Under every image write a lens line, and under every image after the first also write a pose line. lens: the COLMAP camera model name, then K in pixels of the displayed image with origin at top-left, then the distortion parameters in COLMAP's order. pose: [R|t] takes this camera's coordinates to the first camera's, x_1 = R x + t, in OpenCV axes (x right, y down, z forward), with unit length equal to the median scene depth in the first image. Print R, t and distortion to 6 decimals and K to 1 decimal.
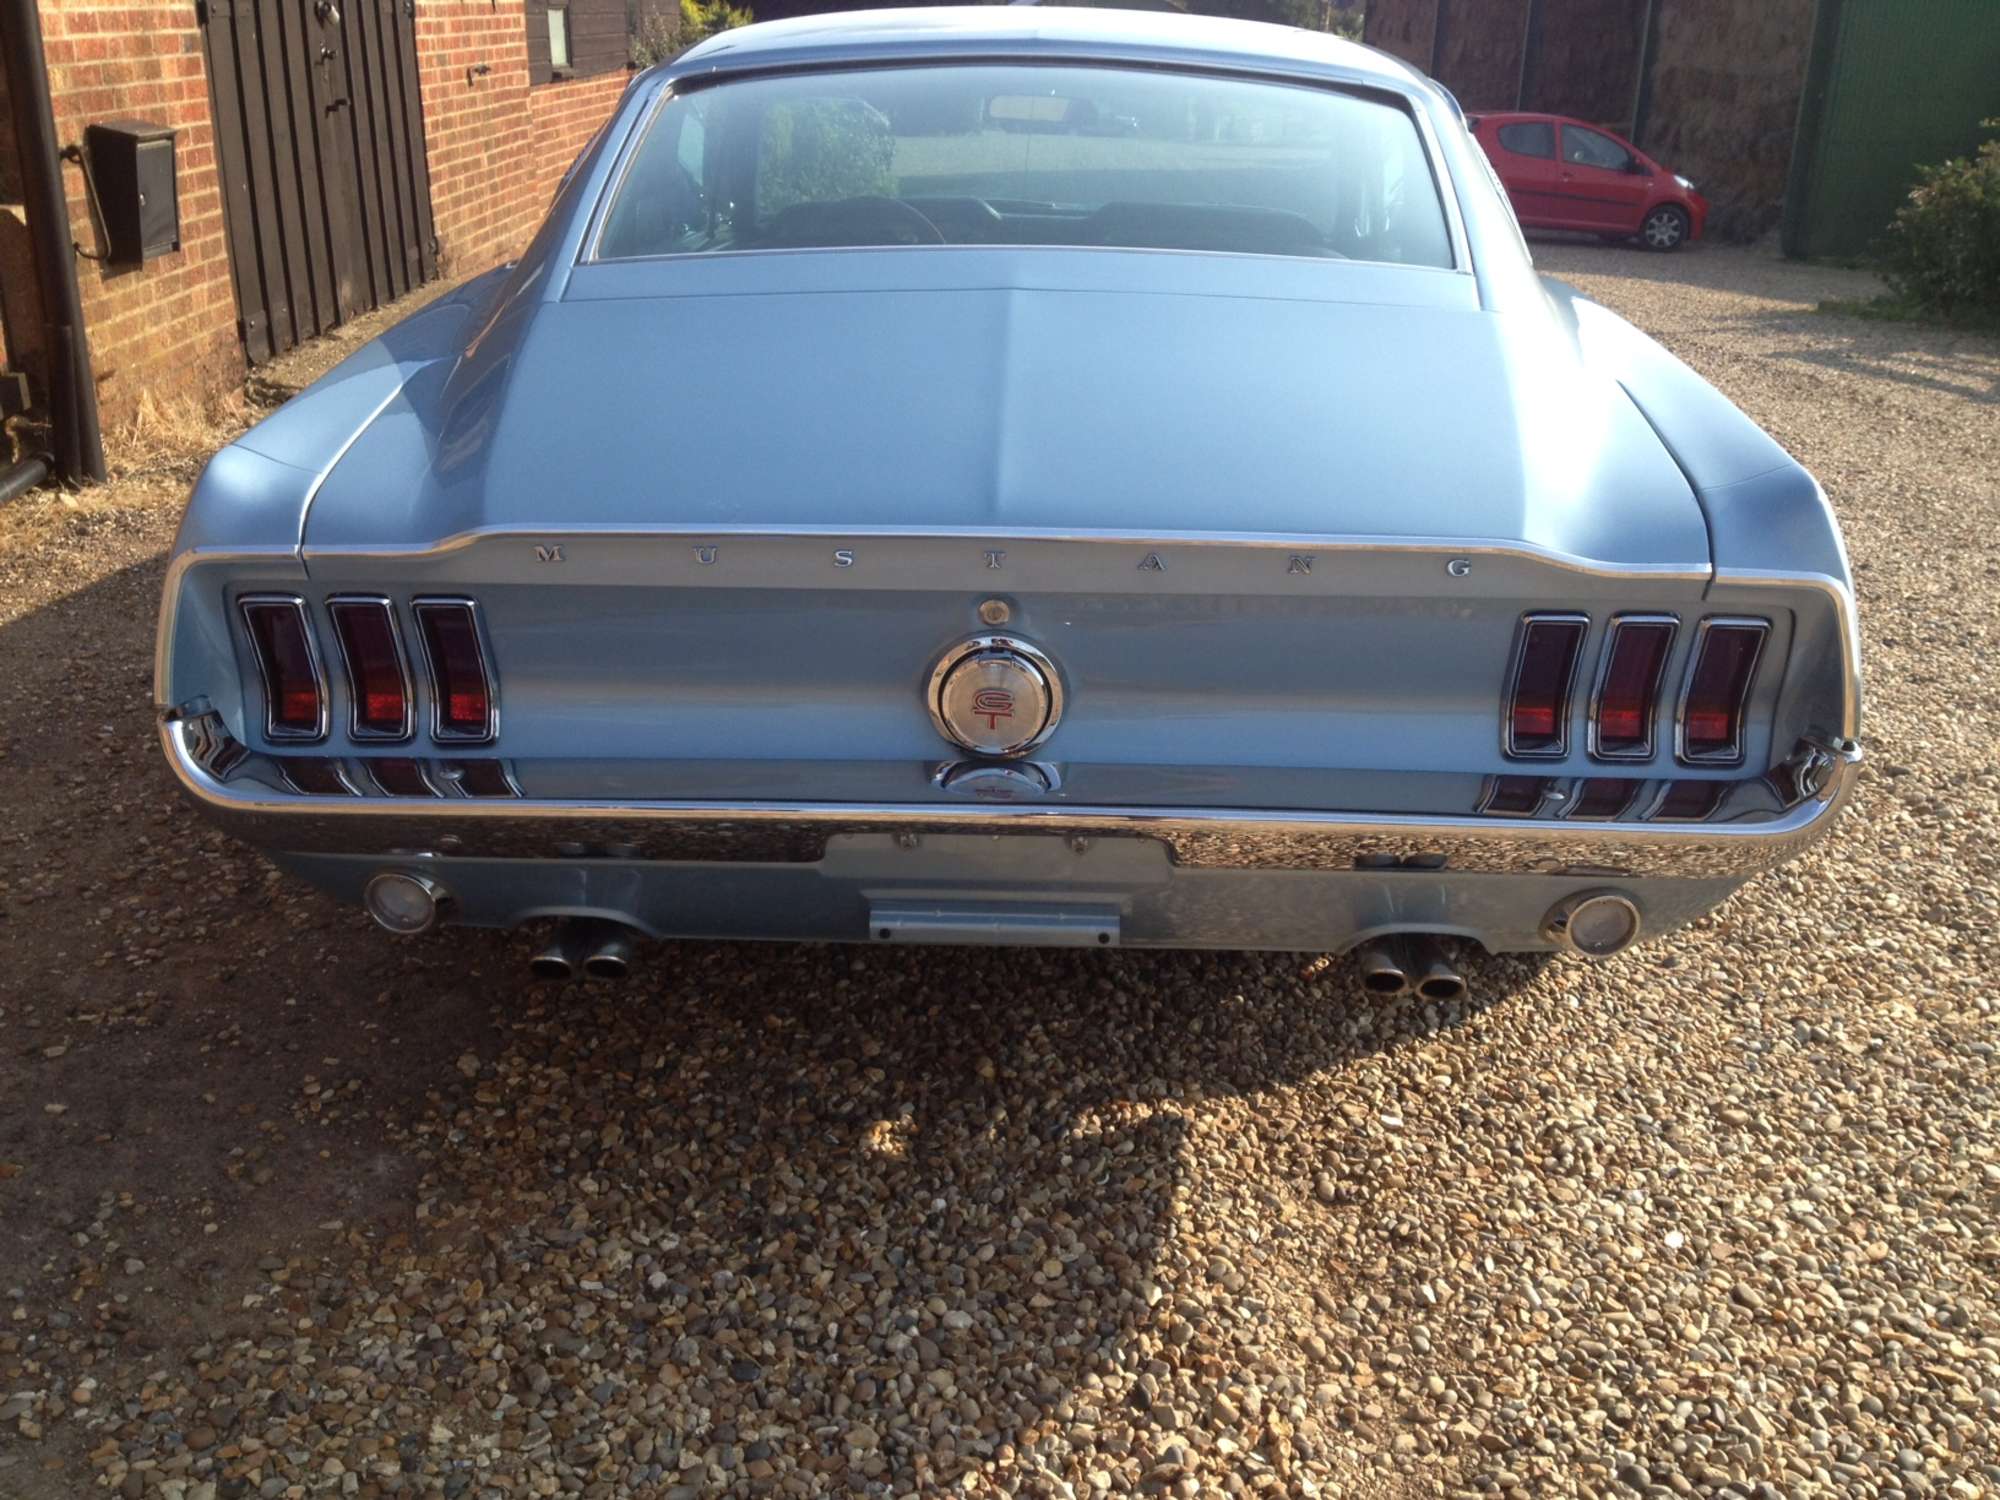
lens RADIAL K [[2006.1, 0, 999.1], [0, 2006.1, 749.7], [0, 0, 1]] dist [0.004666, 0.000000]
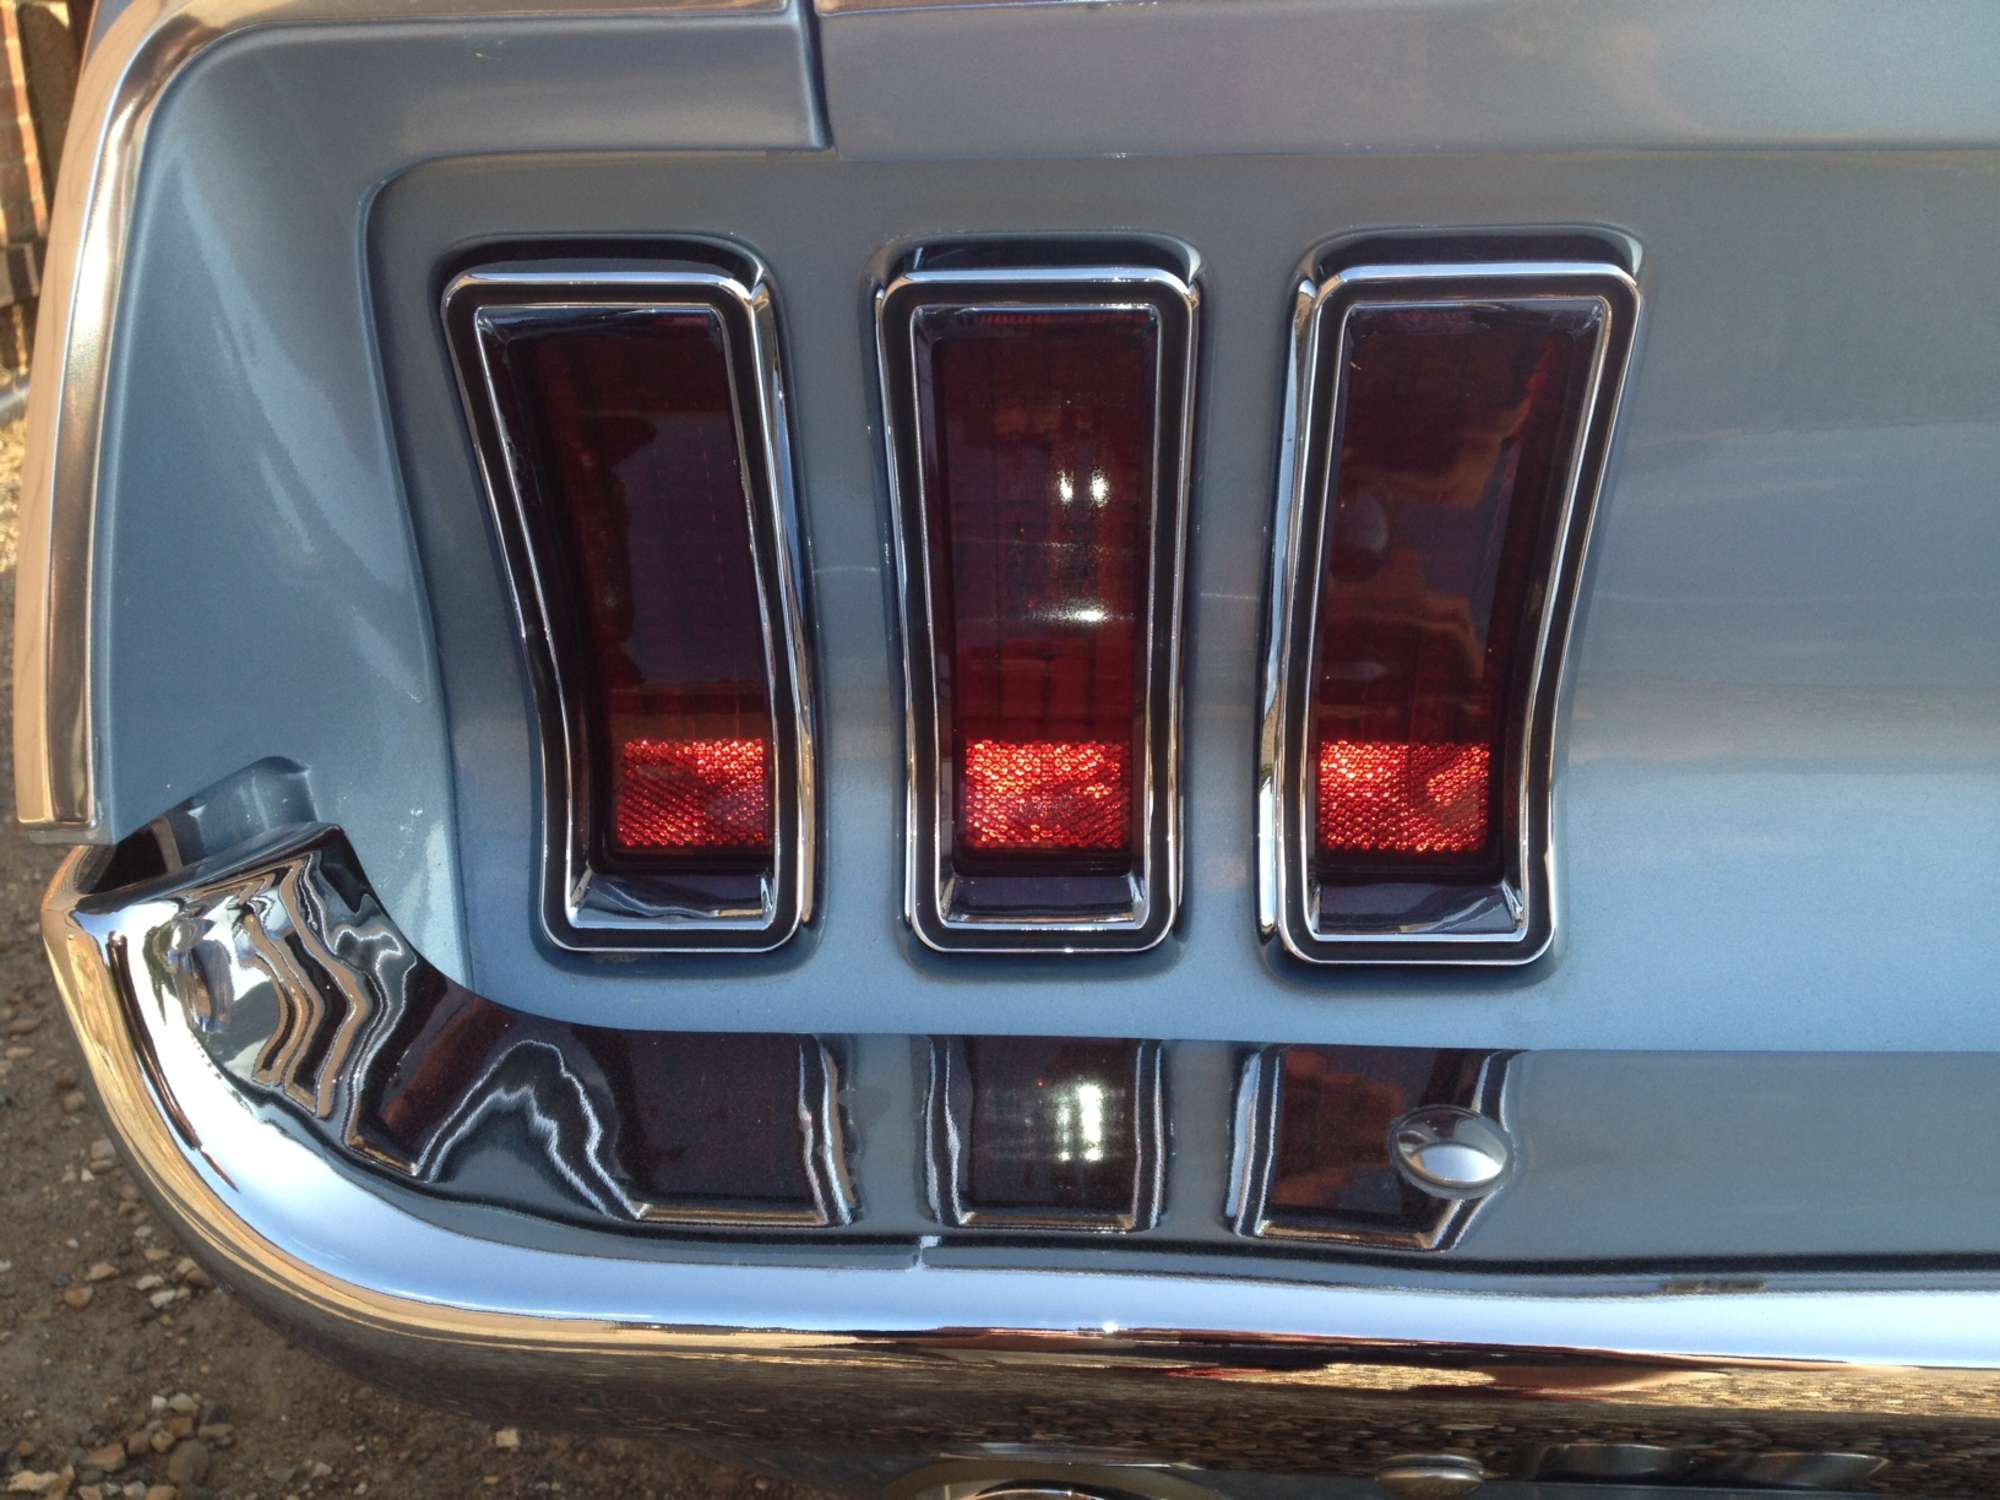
lens RADIAL K [[2006.1, 0, 997.8], [0, 2006.1, 753.1], [0, 0, 1]] dist [0.004666, 0.000000]
pose [[0.998920, -0.006365, -0.046029, -0.305057], [0.006960, 0.999894, 0.012785, -0.029975], [0.045943, -0.013092, 0.998858, 0.777920]]
